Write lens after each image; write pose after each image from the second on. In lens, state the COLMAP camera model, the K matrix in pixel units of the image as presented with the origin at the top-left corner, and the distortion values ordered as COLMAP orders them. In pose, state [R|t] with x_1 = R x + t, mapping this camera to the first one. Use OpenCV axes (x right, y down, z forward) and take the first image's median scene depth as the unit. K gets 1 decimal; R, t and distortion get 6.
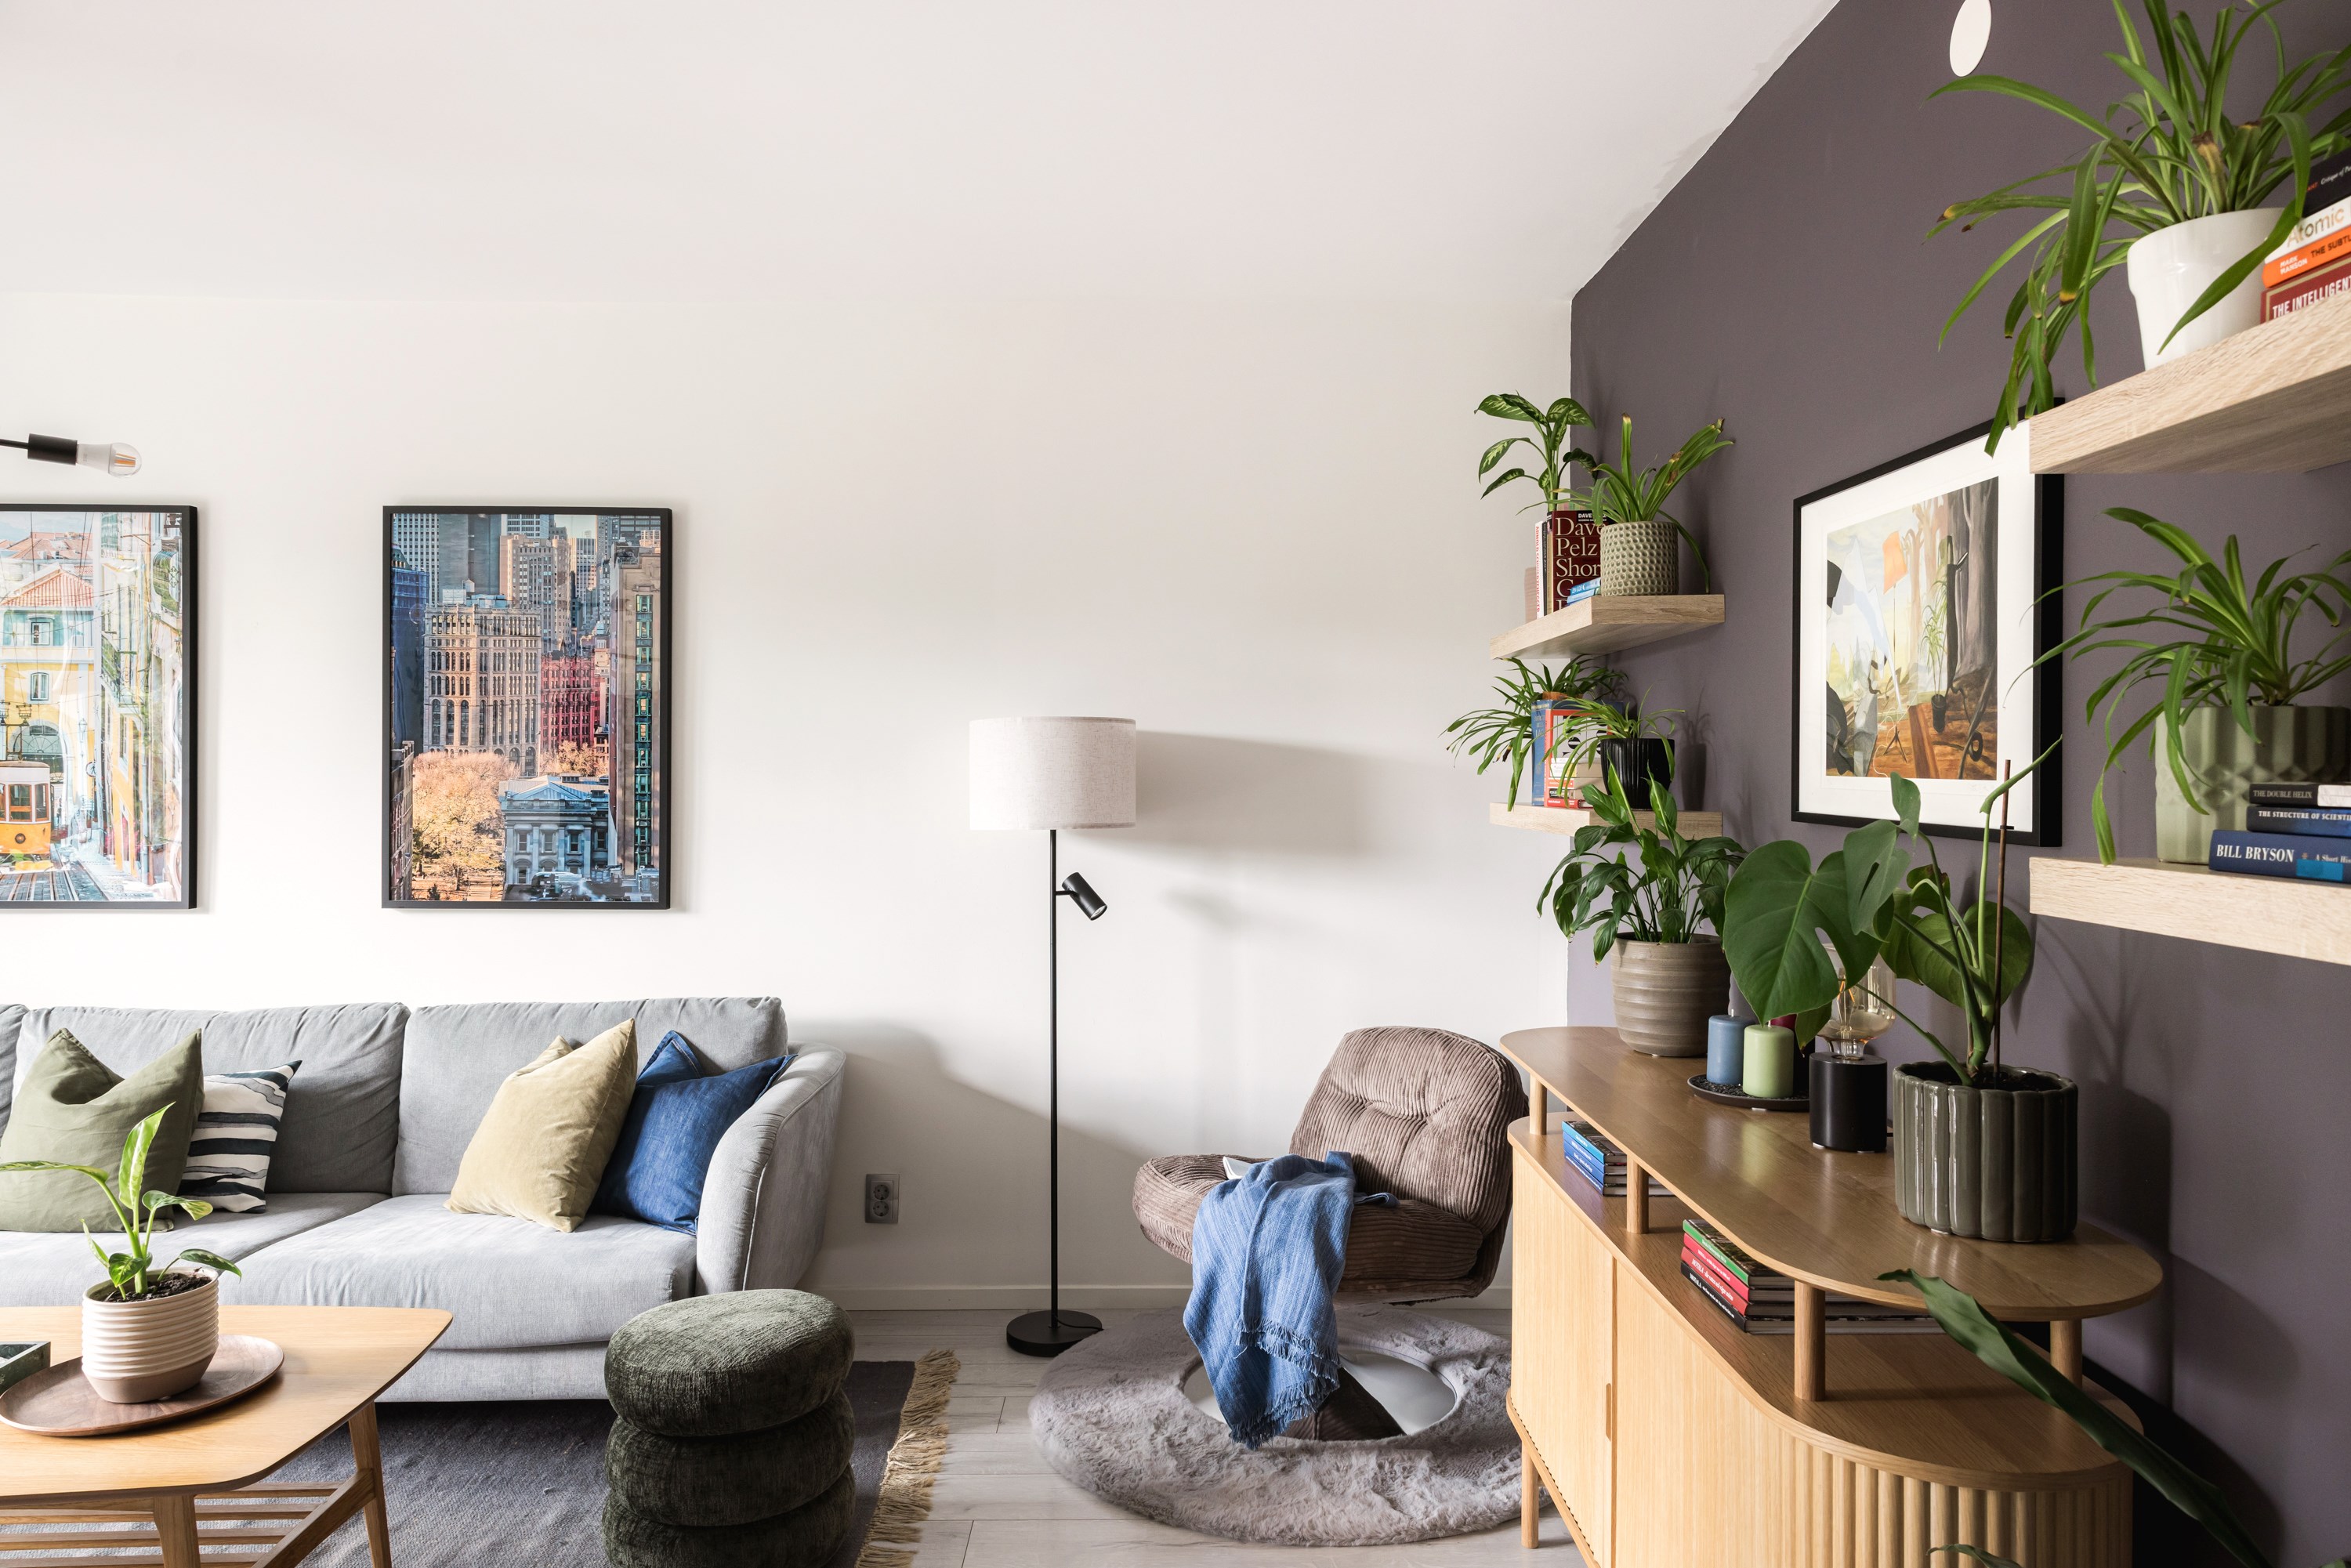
lens RADIAL K [[1546.6, 0, 1177.2], [0, 1546.6, 768.8], [0, 0, 1]] dist [-0.003224, -0.000980]
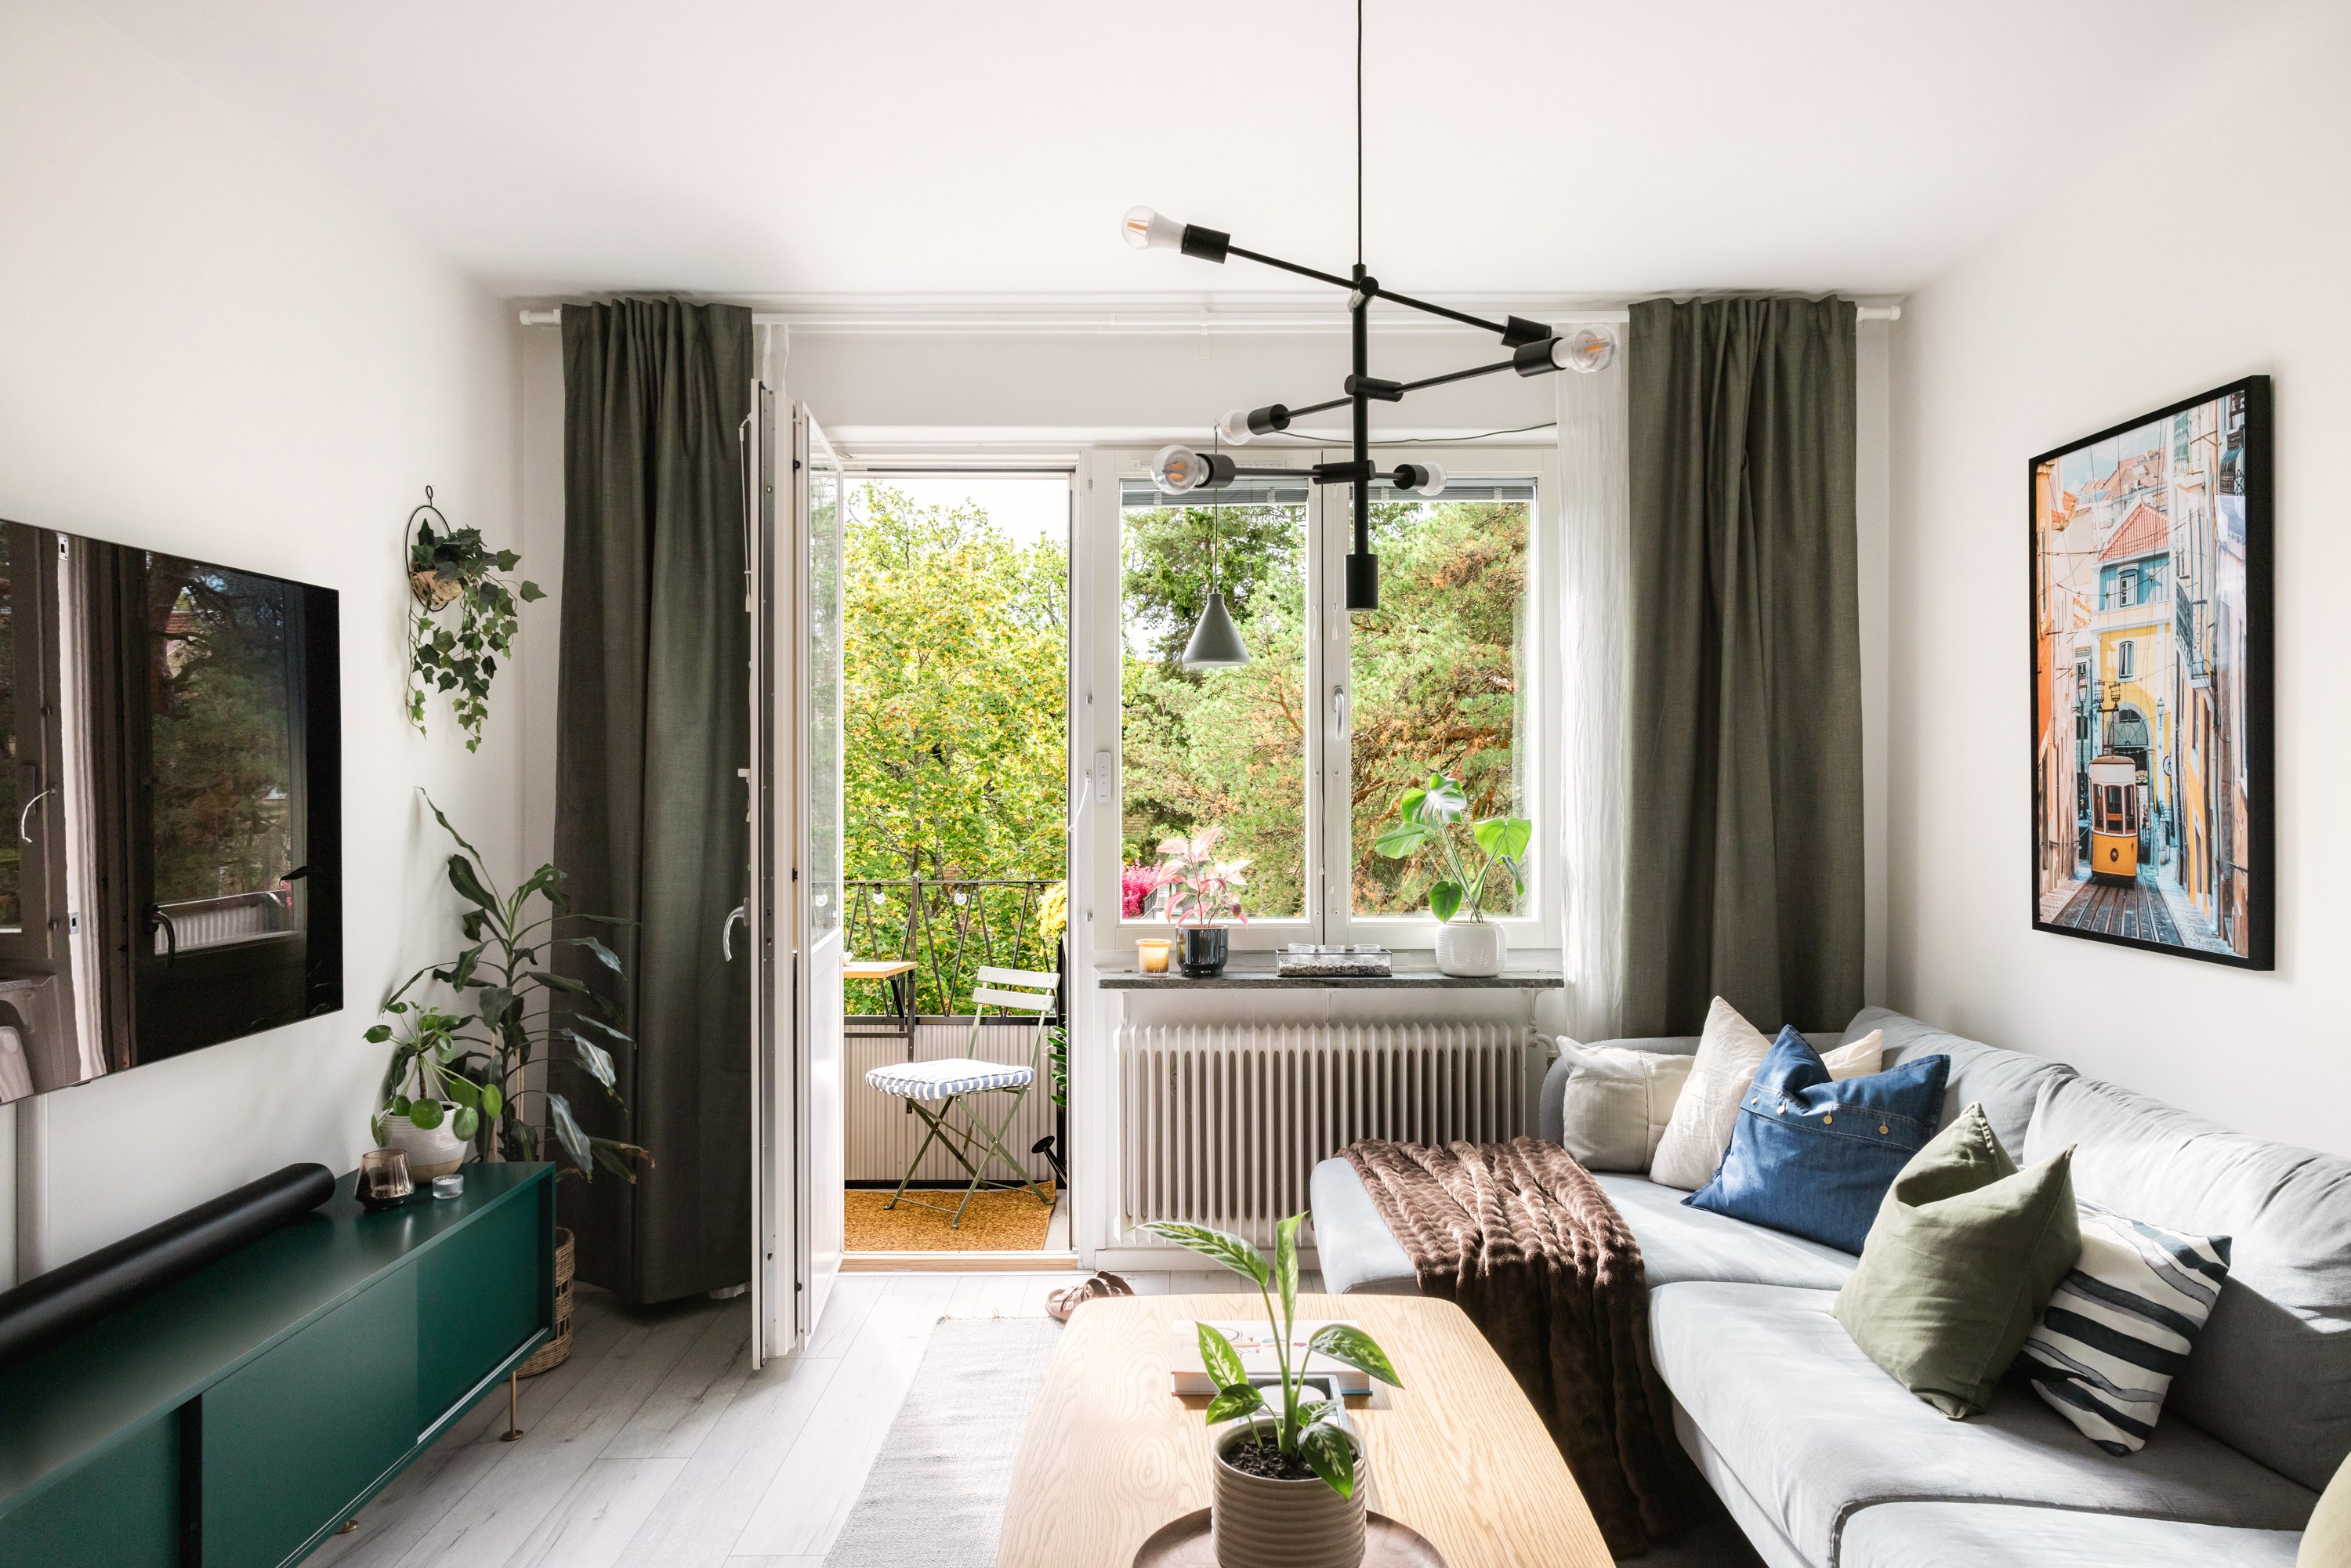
lens RADIAL K [[1573.4, 0, 1175.5], [0, 1573.4, 784.0], [0, 0, 1]] dist [-0.003231, 0.003335]
pose [[-0.002078, 0.002526, -0.999995, 0.052643], [0.002576, 0.999994, 0.002521, 0.006033], [0.999995, -0.002571, -0.002084, 0.545394]]
